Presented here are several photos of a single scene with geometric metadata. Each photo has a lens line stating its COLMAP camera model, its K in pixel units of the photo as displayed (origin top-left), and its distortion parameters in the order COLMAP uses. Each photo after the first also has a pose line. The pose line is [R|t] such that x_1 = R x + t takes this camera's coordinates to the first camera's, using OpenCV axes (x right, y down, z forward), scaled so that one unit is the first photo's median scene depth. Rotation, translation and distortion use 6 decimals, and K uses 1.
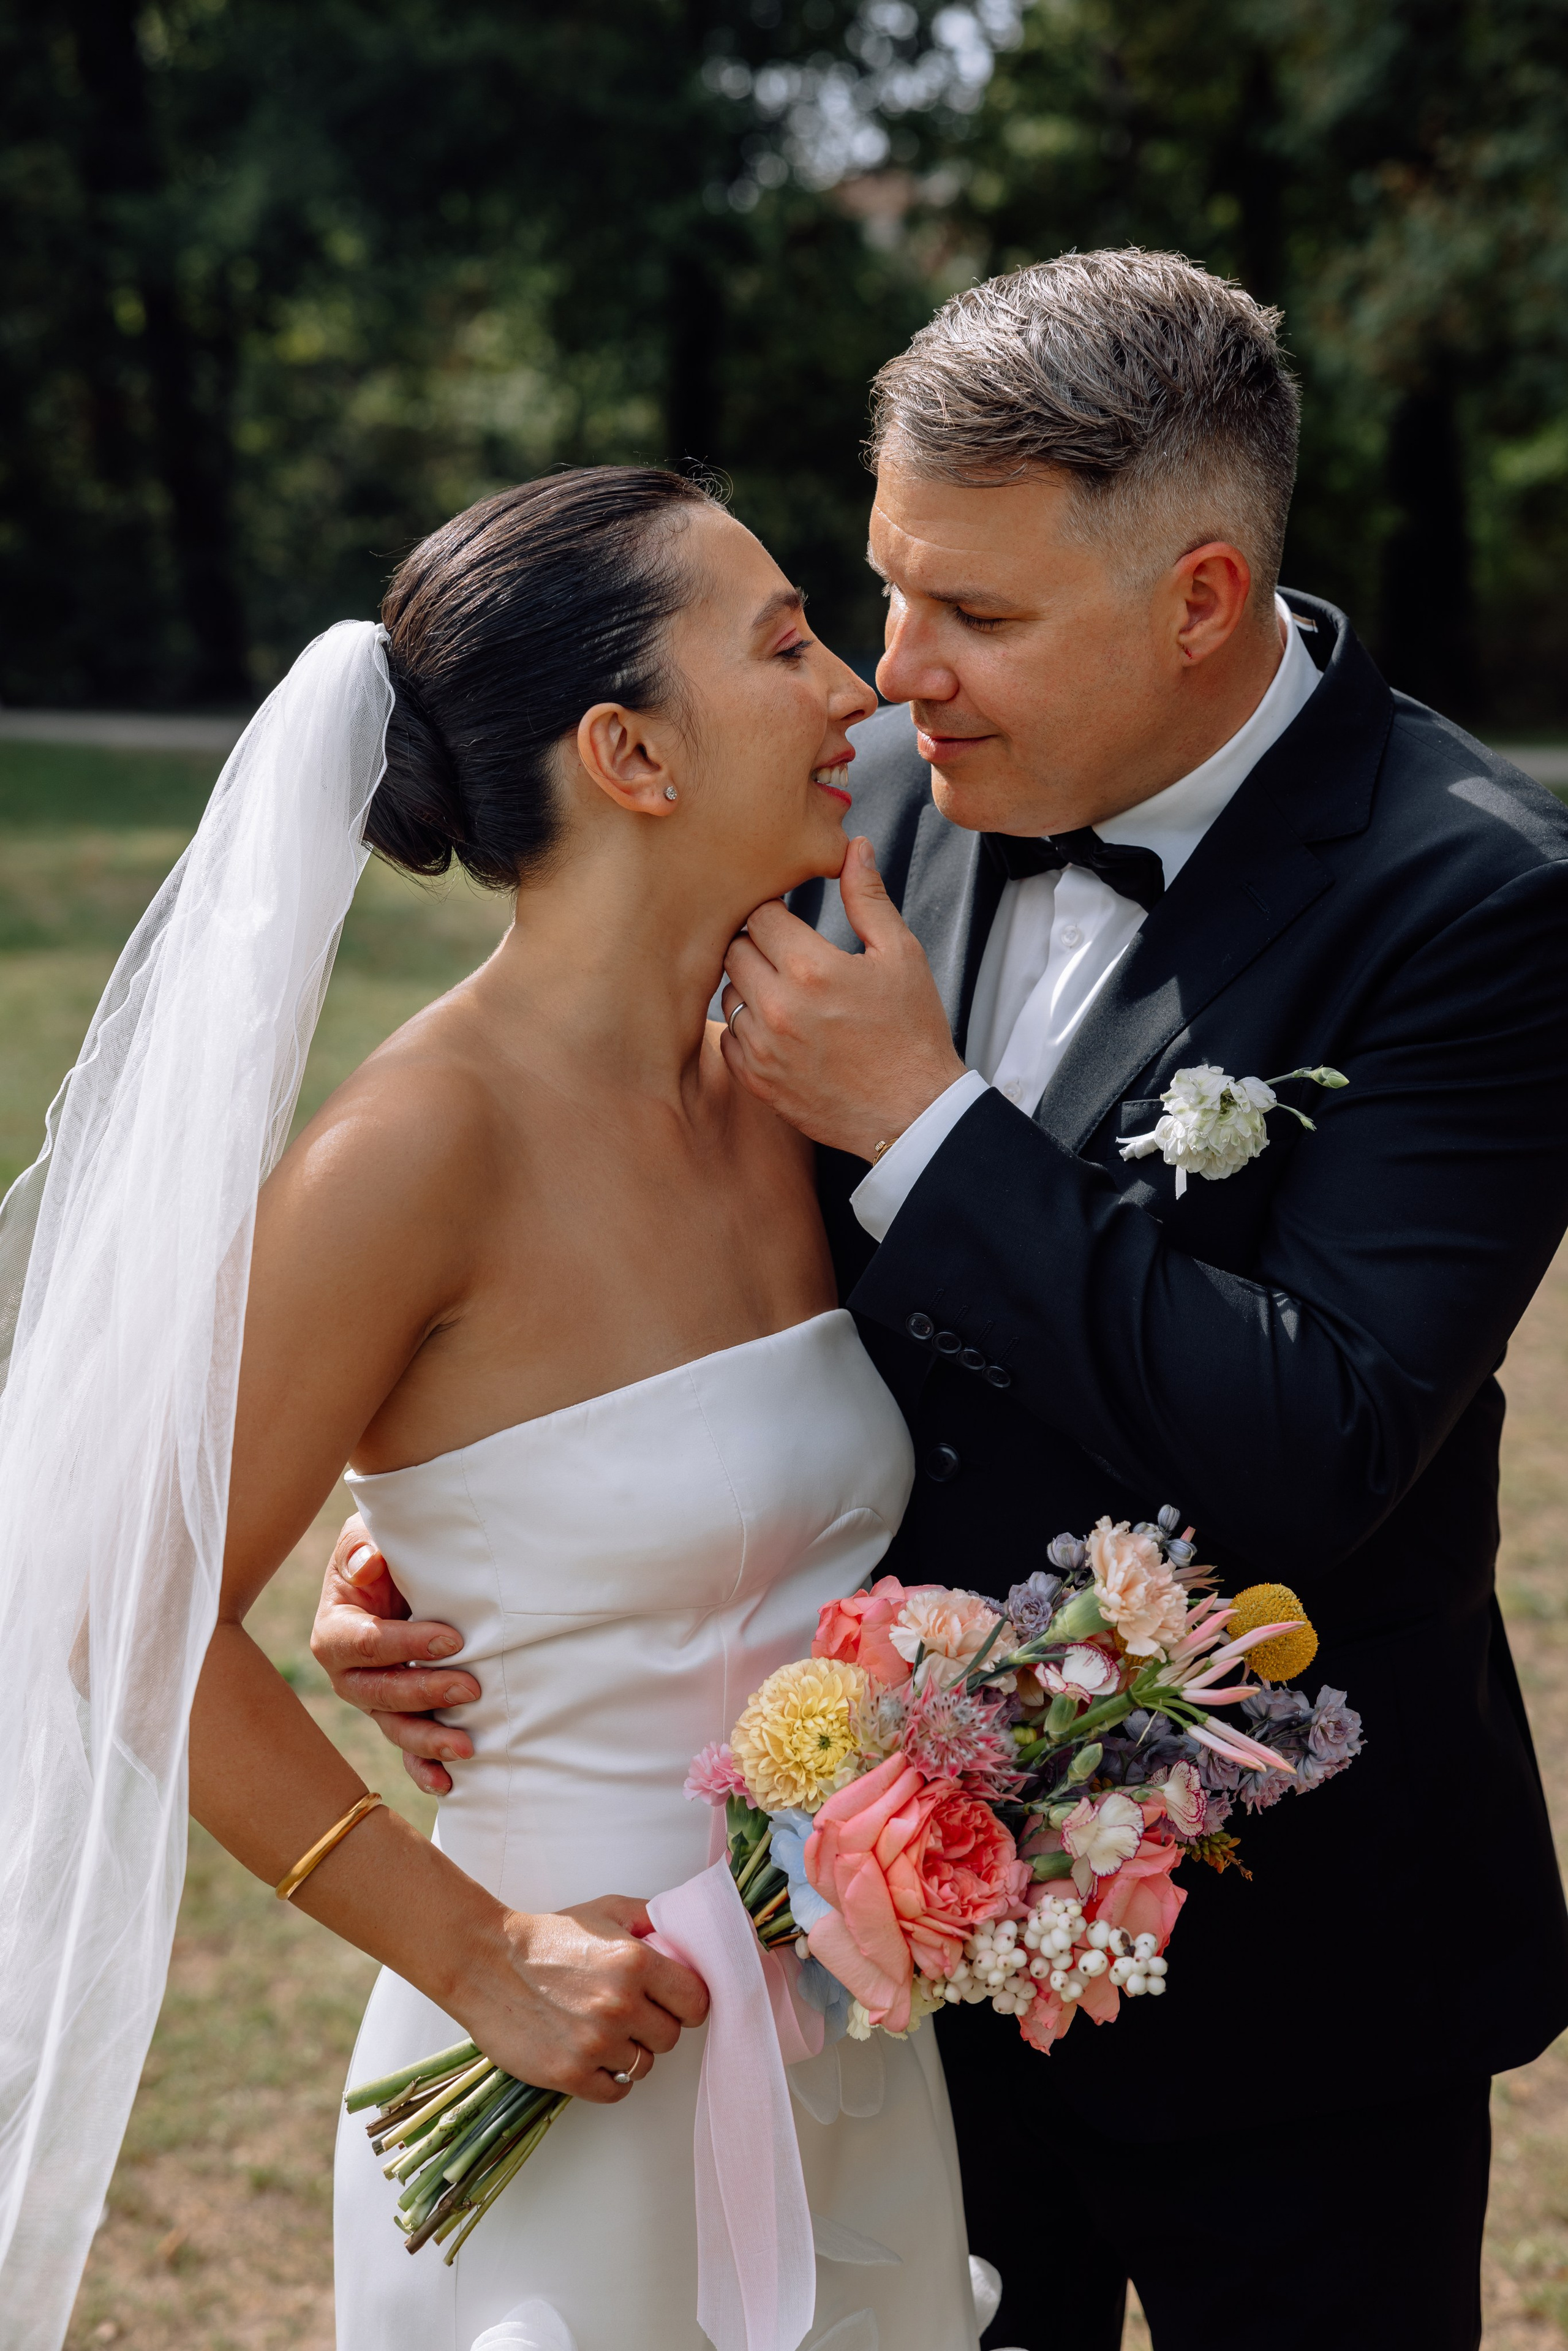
lens RADIAL K [[4557.0, 0, 698.7], [0, 4557.0, 1172.6], [0, 0, 1]] dist [0.154386, -0.174280]
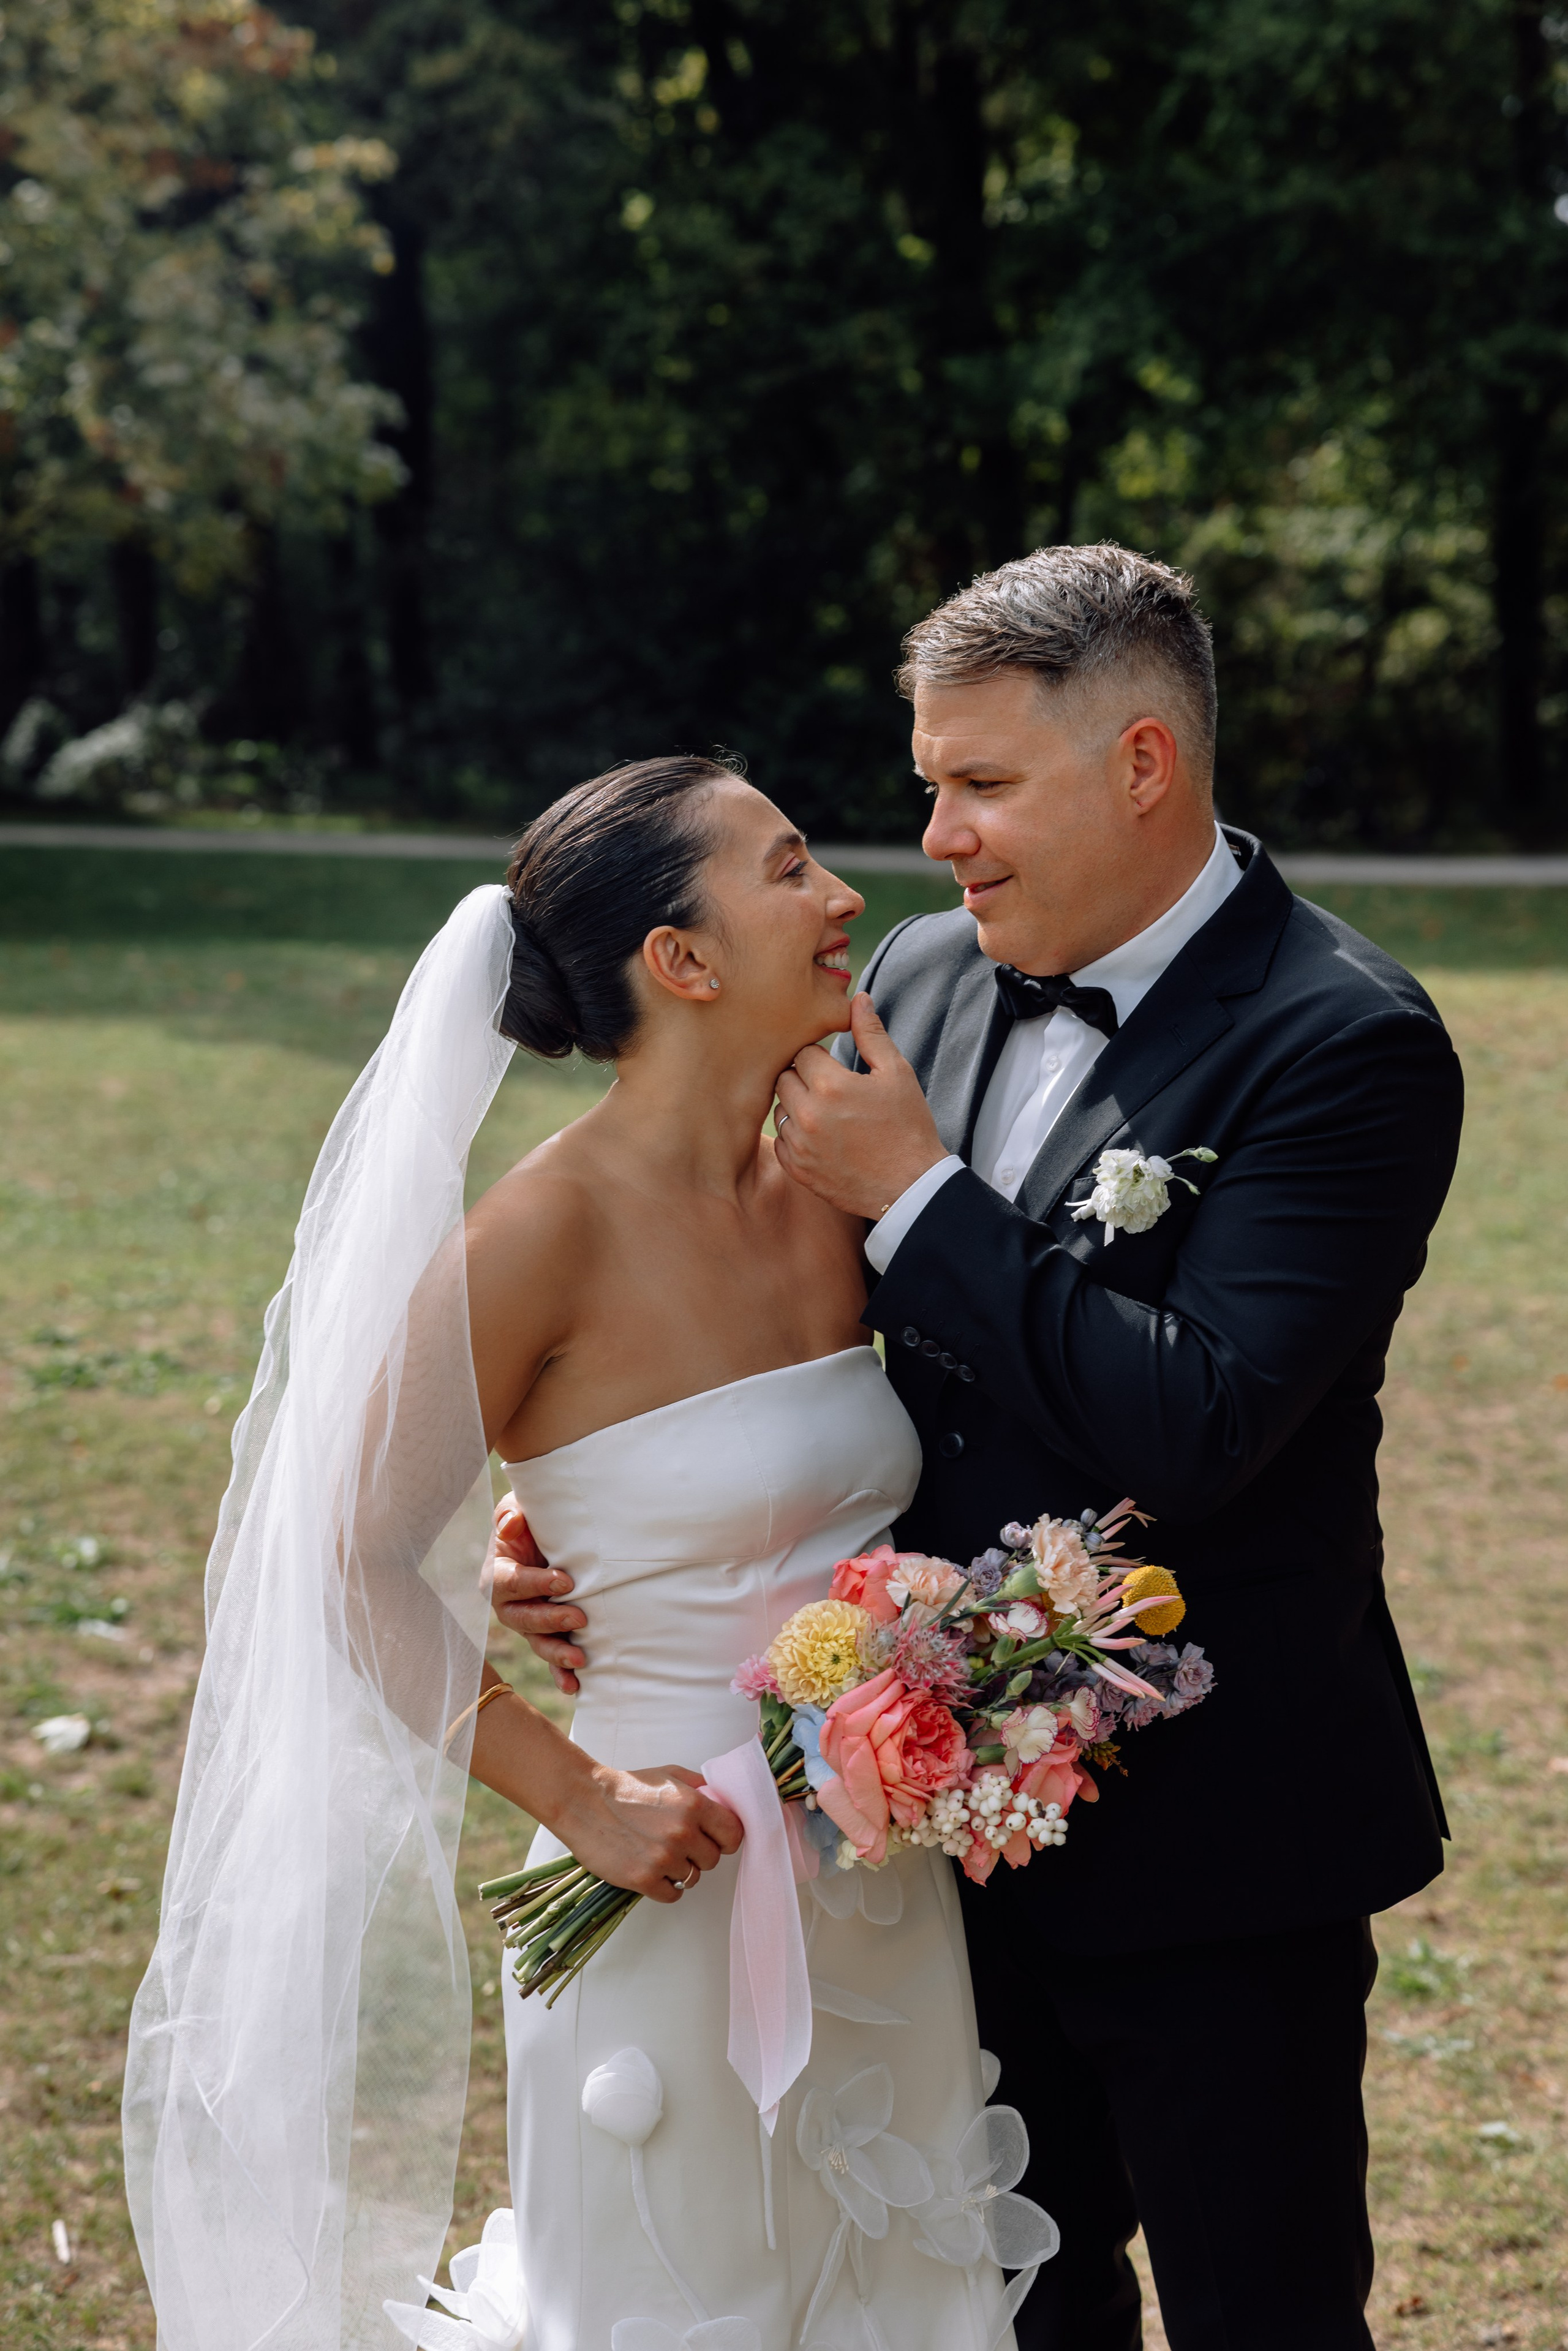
lens RADIAL K [[4570.7, 0, 784.0], [0, 4570.7, 1175.5], [0, 0, 1]] dist [0.189310, 0.103505]
pose [[0.997057, 0.065967, 0.039061, -0.054740], [-0.066520, 0.997700, 0.013007, -0.043265], [-0.038113, -0.015567, 0.999152, -0.425123]]
